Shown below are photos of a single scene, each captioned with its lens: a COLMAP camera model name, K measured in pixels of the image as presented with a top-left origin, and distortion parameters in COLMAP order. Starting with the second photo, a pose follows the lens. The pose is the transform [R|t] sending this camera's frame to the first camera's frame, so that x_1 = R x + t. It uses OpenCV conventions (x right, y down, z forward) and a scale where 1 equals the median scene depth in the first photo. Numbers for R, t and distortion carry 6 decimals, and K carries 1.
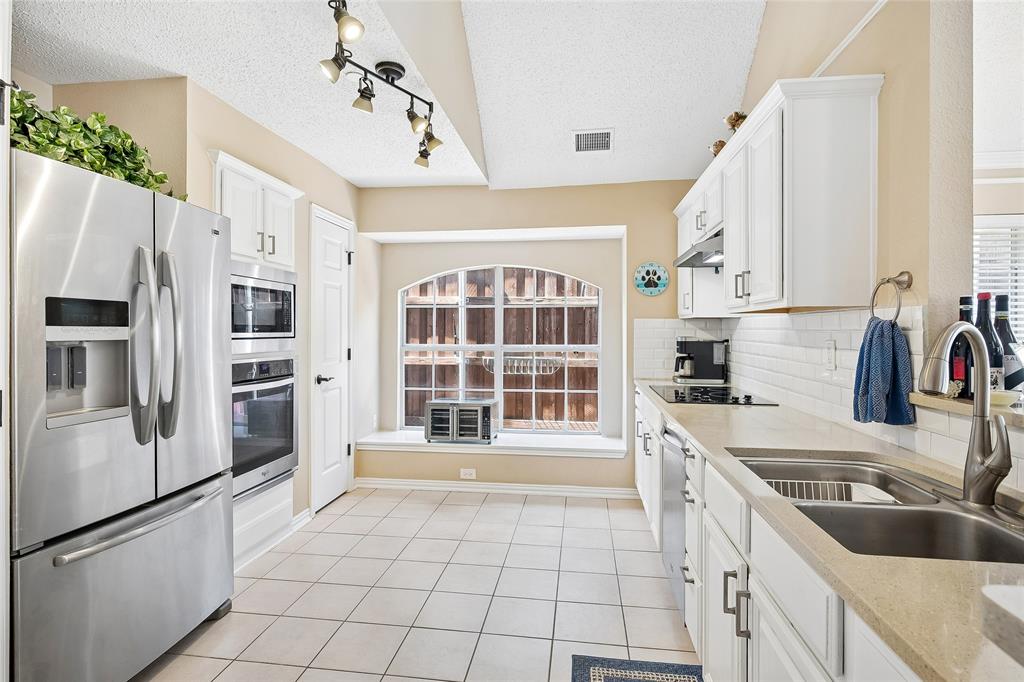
lens RADIAL K [[513.6, 0, 511.3], [0, 513.6, 318.3], [0, 0, 1]] dist [-0.002085, -0.000507]
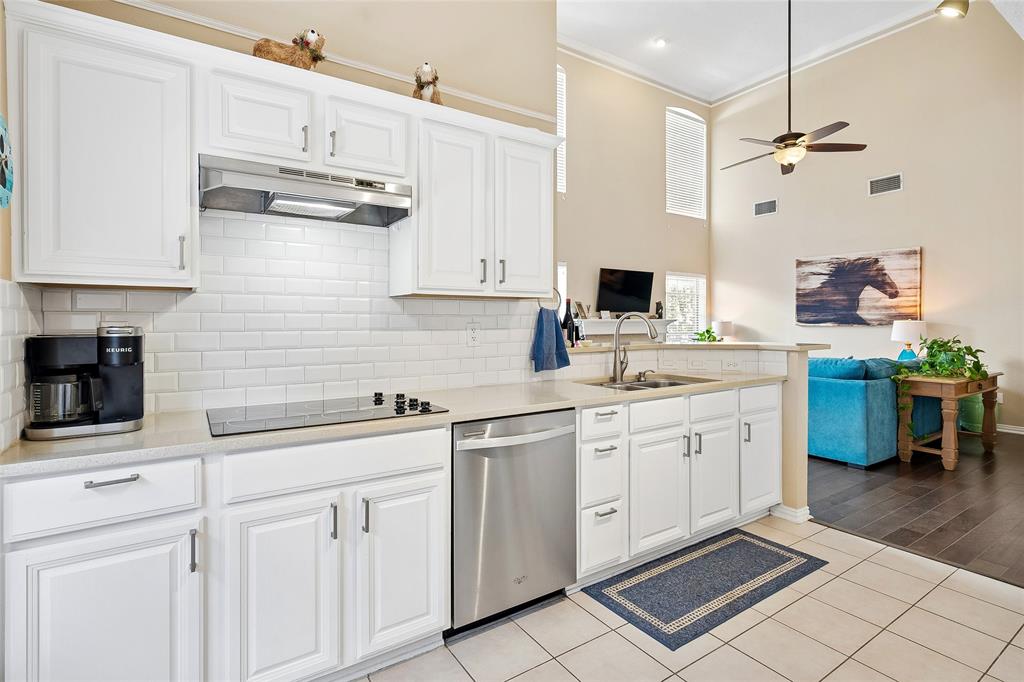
lens RADIAL K [[495.8, 0, 512.7], [0, 495.8, 322.5], [0, 0, 1]] dist [0.000330, 0.000256]
pose [[-0.659863, -0.001172, 0.751385, -0.354384], [-0.013414, 0.999858, -0.010220, 0.046989], [-0.751266, -0.016823, -0.659785, 1.712537]]
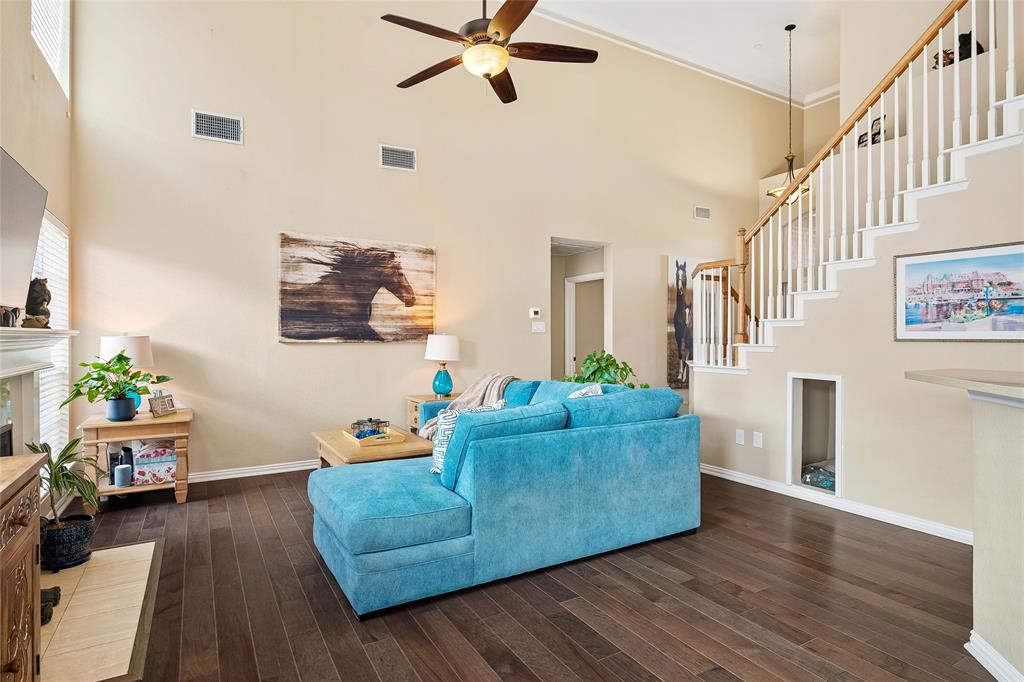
lens RADIAL K [[549.4, 0, 512.9], [0, 549.4, 335.9], [0, 0, 1]] dist [0.002500, 0.000373]
pose [[-0.788298, 0.000393, -0.615293, 1.614094], [0.011662, 0.999830, -0.014302, 0.021585], [0.615183, -0.018450, -0.788169, 0.346408]]
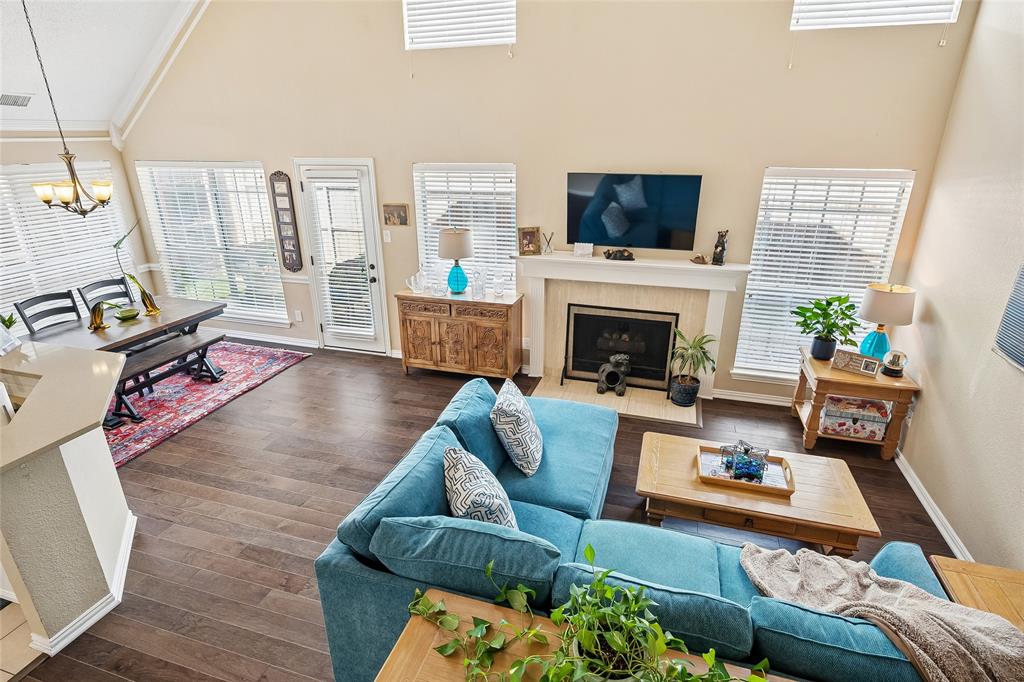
lens RADIAL K [[529.1, 0, 513.4], [0, 529.1, 346.0], [0, 0, 1]] dist [-0.002577, -0.000419]
pose [[0.160416, -0.361244, 0.918569, -0.508453], [-0.015600, 0.929577, 0.368297, -0.498680], [-0.986926, -0.073410, 0.143483, -1.066791]]
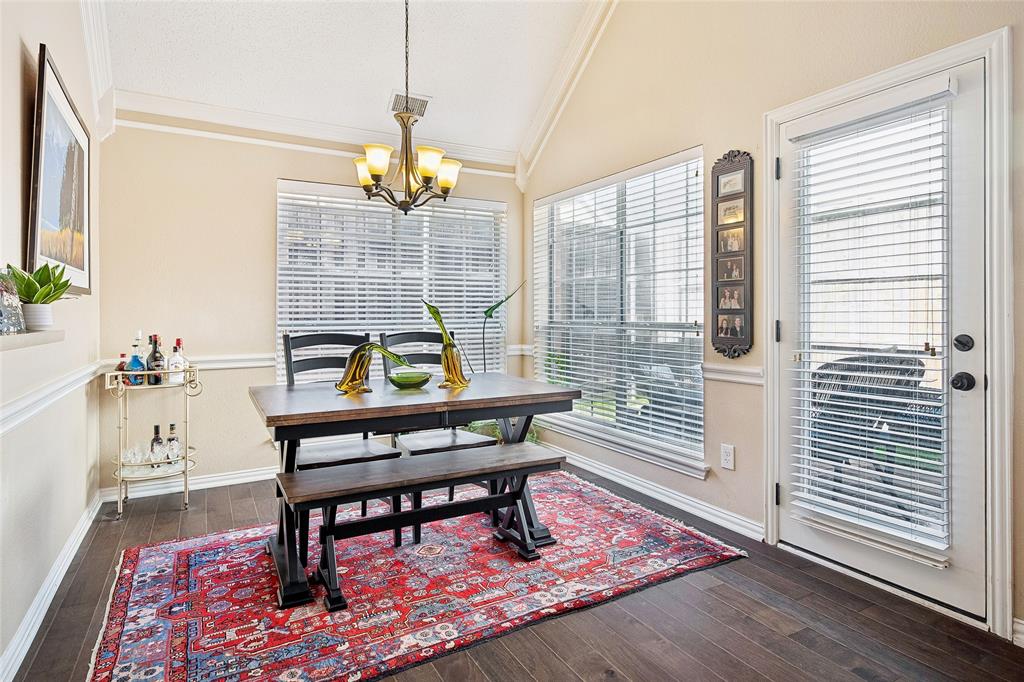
lens RADIAL K [[556.4, 0, 512.3], [0, 556.4, 313.5], [0, 0, 1]] dist [-0.000784, 0.000180]
pose [[0.795685, -0.003306, 0.605702, 0.770457], [-0.008405, 0.999829, 0.016498, 0.063390], [-0.605653, -0.018218, 0.795520, -0.242647]]
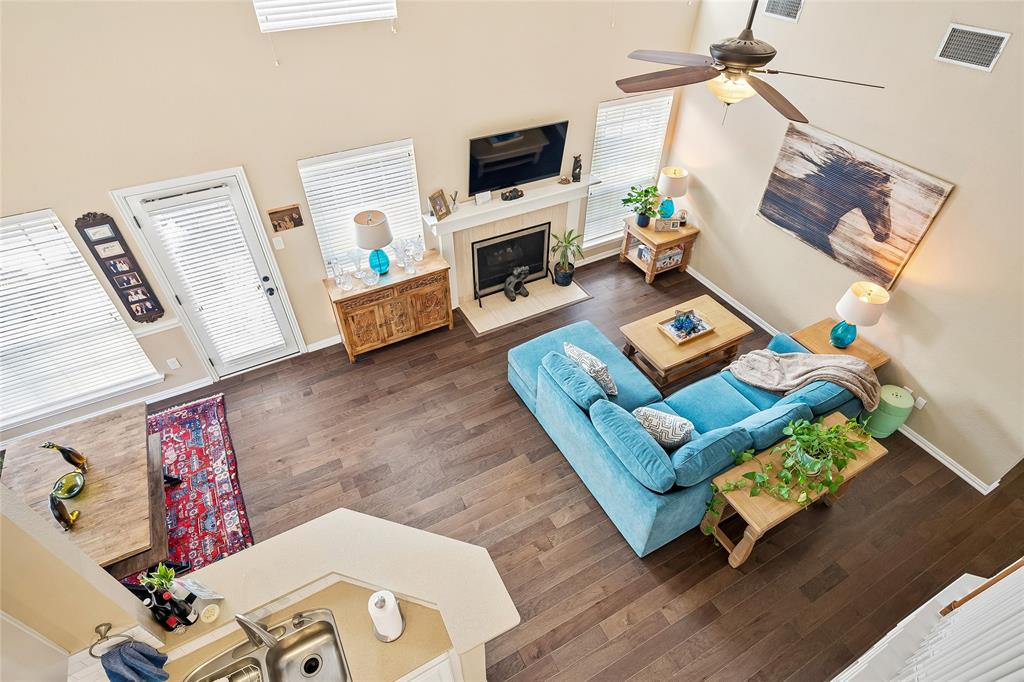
lens RADIAL K [[527.0, 0, 509.3], [0, 527.0, 342.7], [0, 0, 1]] dist [-0.002301, -0.000617]
pose [[-0.590000, -0.552045, 0.589191, -0.224467], [-0.021481, 0.740211, 0.672032, -1.276730], [-0.807117, 0.383842, -0.448583, 0.335264]]
